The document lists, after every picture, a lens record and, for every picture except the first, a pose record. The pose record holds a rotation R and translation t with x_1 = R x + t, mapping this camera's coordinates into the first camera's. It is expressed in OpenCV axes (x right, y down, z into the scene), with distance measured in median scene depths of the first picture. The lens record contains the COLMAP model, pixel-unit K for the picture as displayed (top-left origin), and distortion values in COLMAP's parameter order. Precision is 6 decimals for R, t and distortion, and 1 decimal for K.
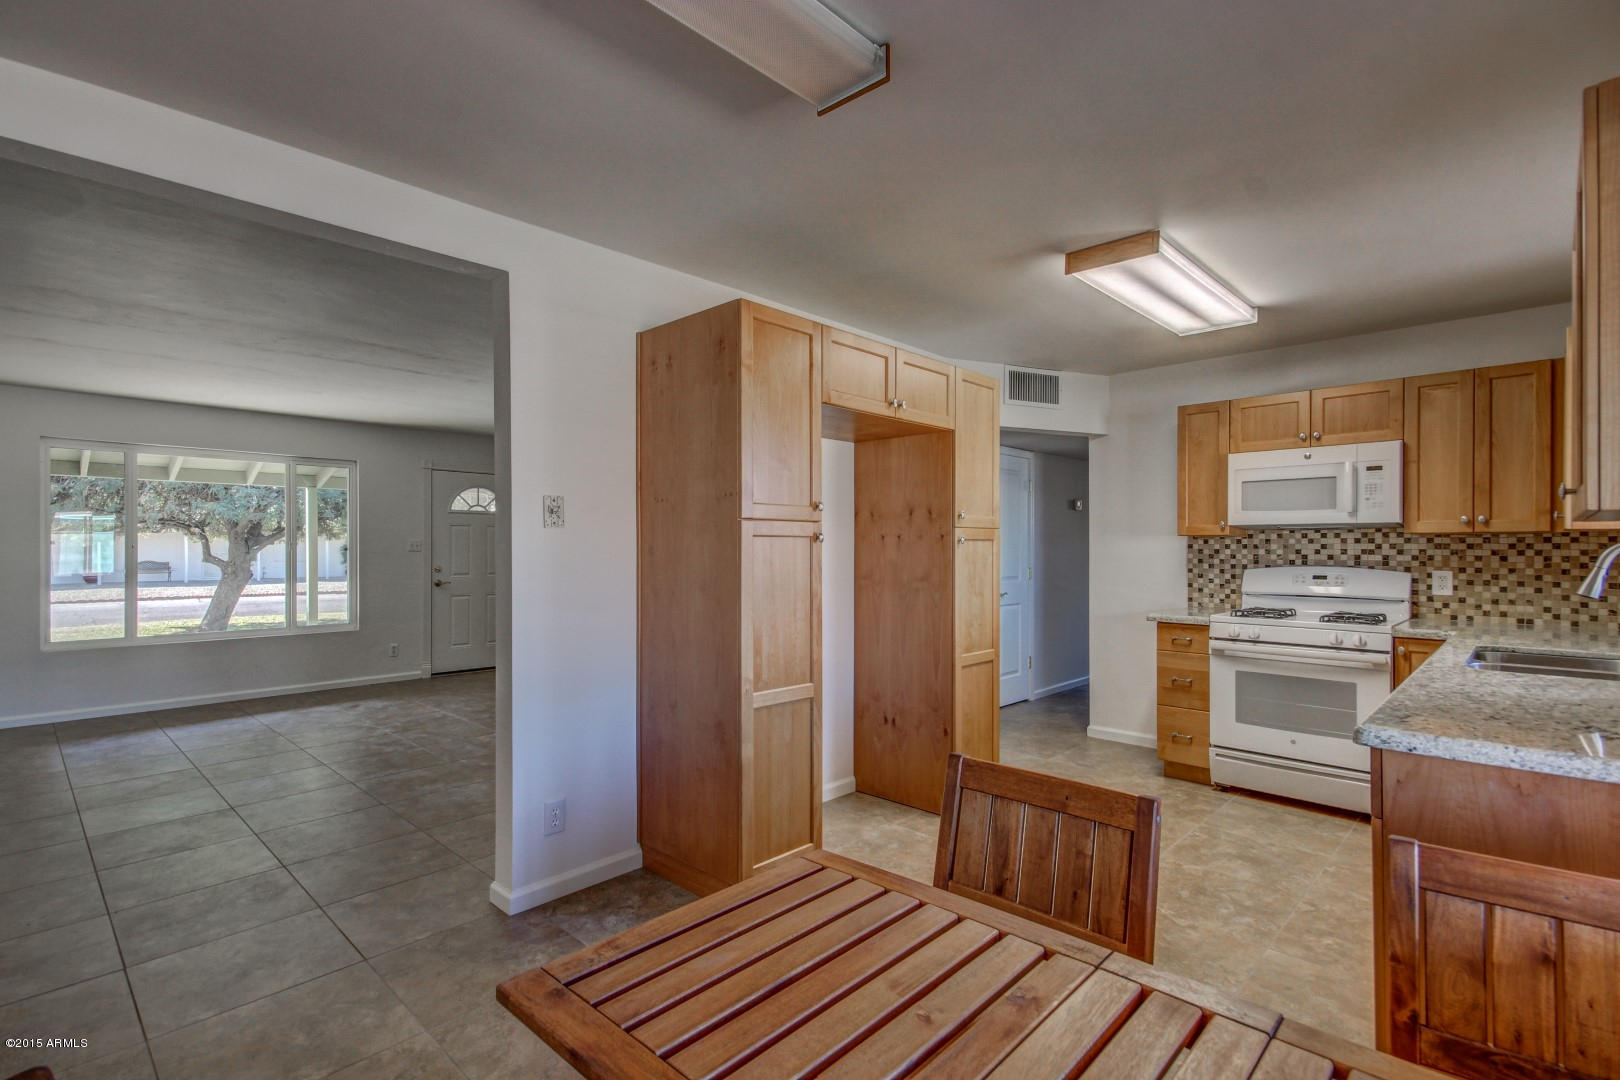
lens RADIAL K [[738.2, 0, 813.7], [0, 738.2, 549.0], [0, 0, 1]] dist [0.021309, -0.009750]
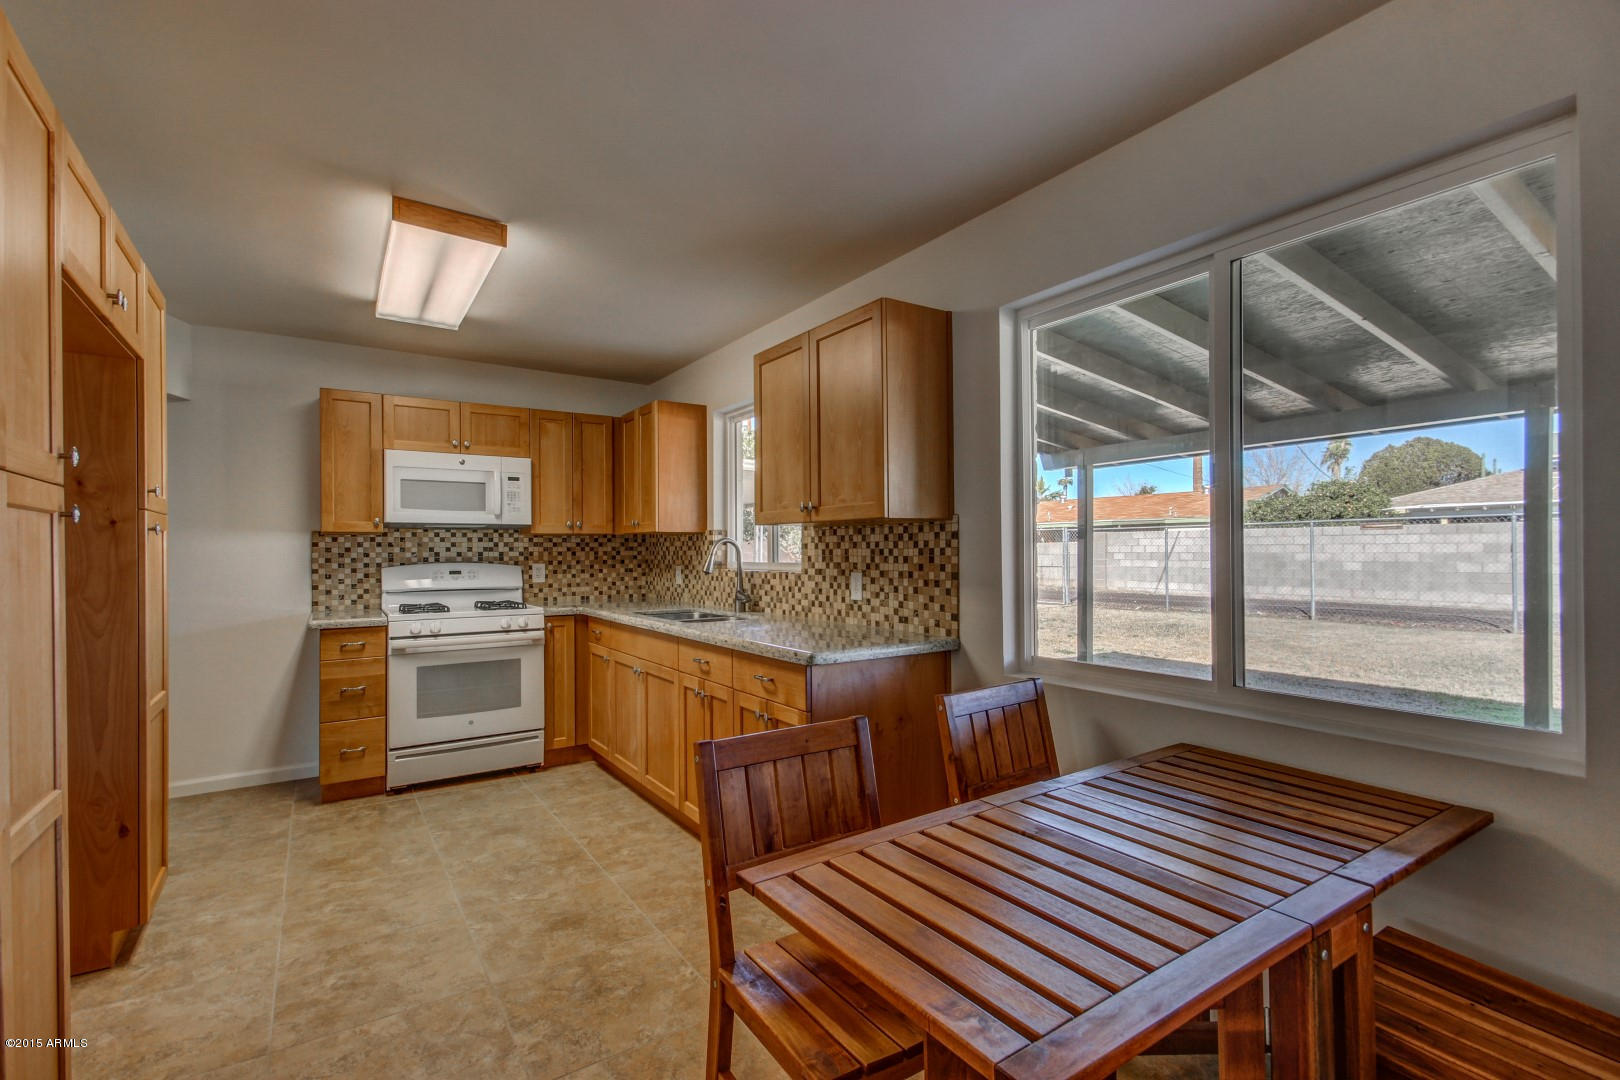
lens RADIAL K [[738.2, 0, 813.7], [0, 738.2, 549.0], [0, 0, 1]] dist [0.021309, -0.009750]
pose [[0.212252, 0.000685, 0.977215, -0.296300], [0.008125, 0.999964, -0.002466, 0.010905], [-0.977181, 0.008463, 0.212239, 0.261408]]
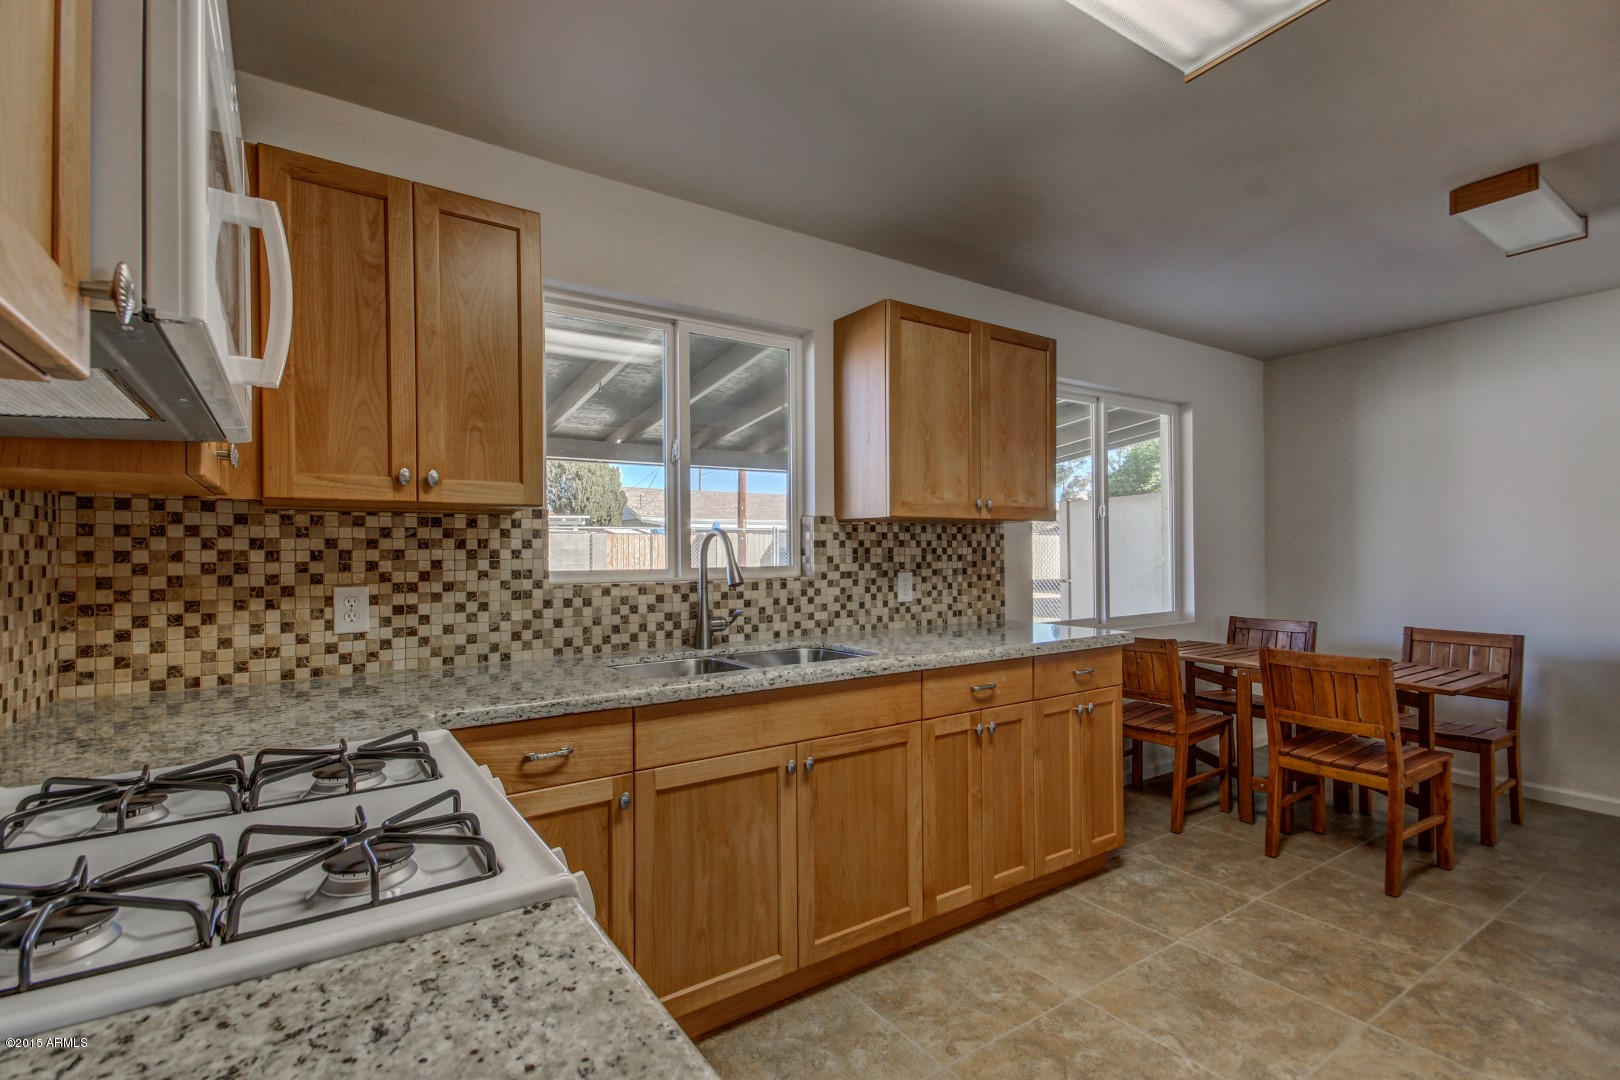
lens RADIAL K [[768.6, 0, 816.8], [0, 768.6, 542.4], [0, 0, 1]] dist [0.016987, 0.000510]
pose [[-0.981474, 0.003535, 0.191560, 0.453106], [0.002671, 0.999985, -0.004770, 0.007250], [-0.191574, -0.004170, -0.981469, 1.200871]]
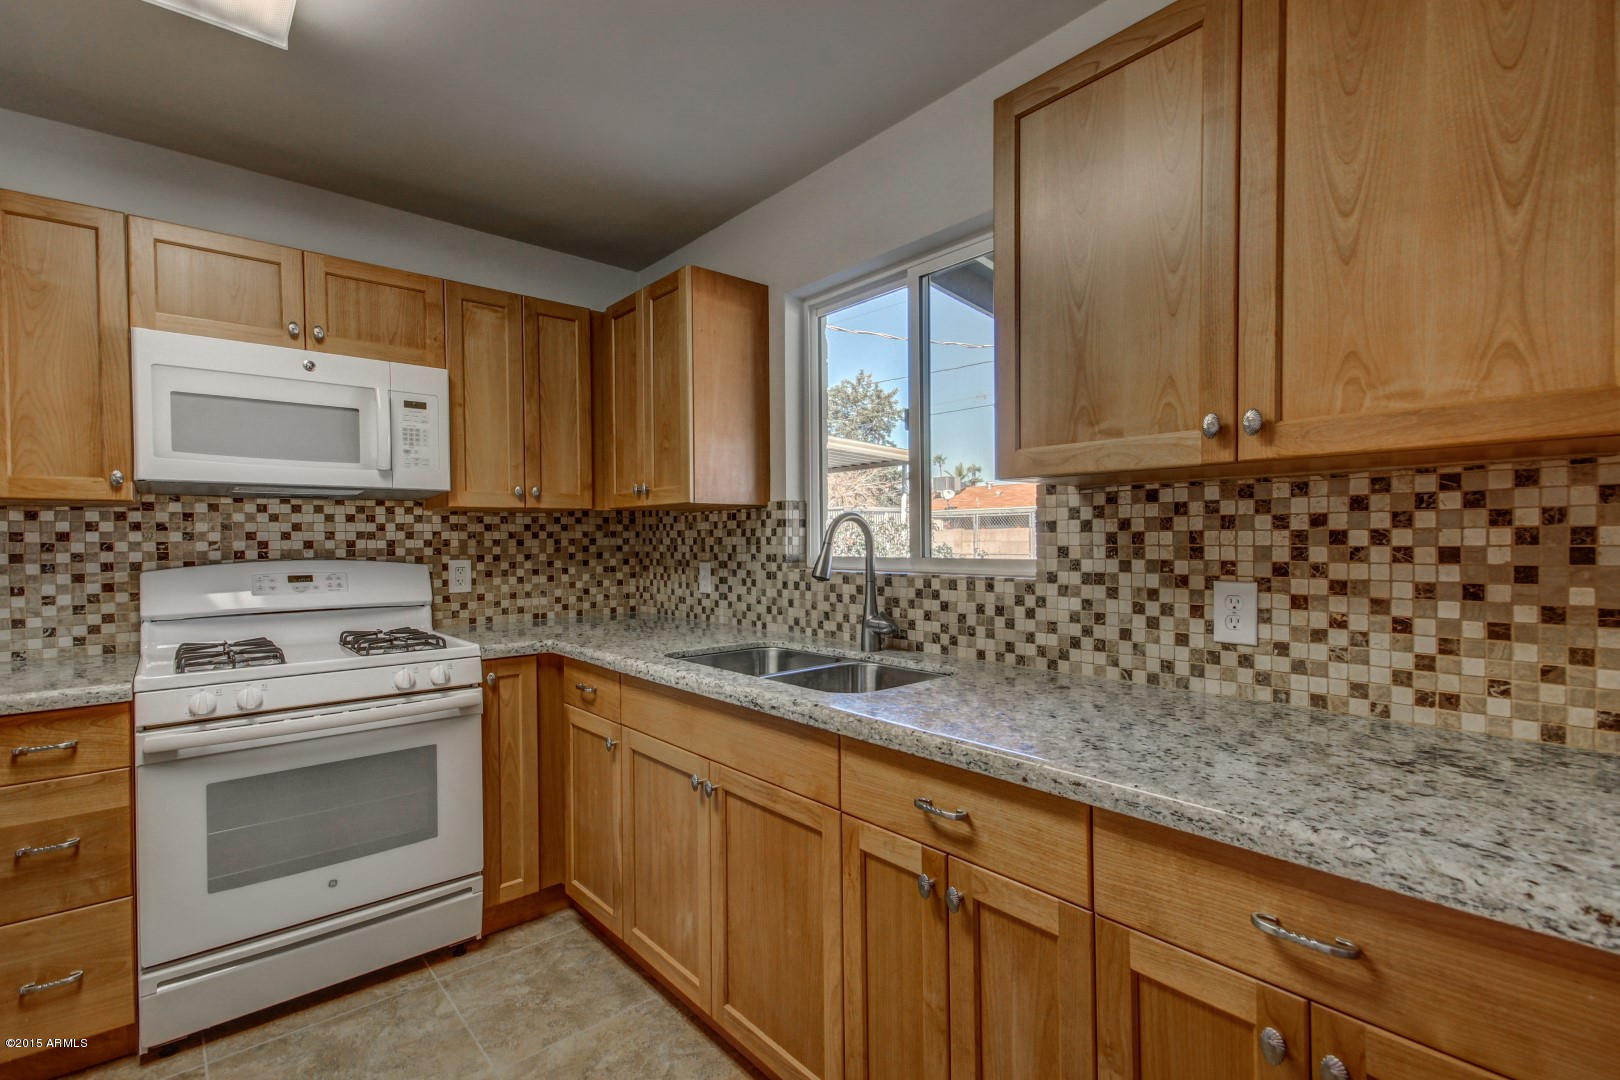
lens RADIAL K [[754.8, 0, 816.4], [0, 754.8, 548.8], [0, 0, 1]] dist [0.038696, -0.012067]
pose [[0.088968, -0.015963, 0.995907, 0.115065], [0.011120, 0.999825, 0.015033, 0.010215], [-0.995972, 0.009737, 0.089130, 0.565591]]
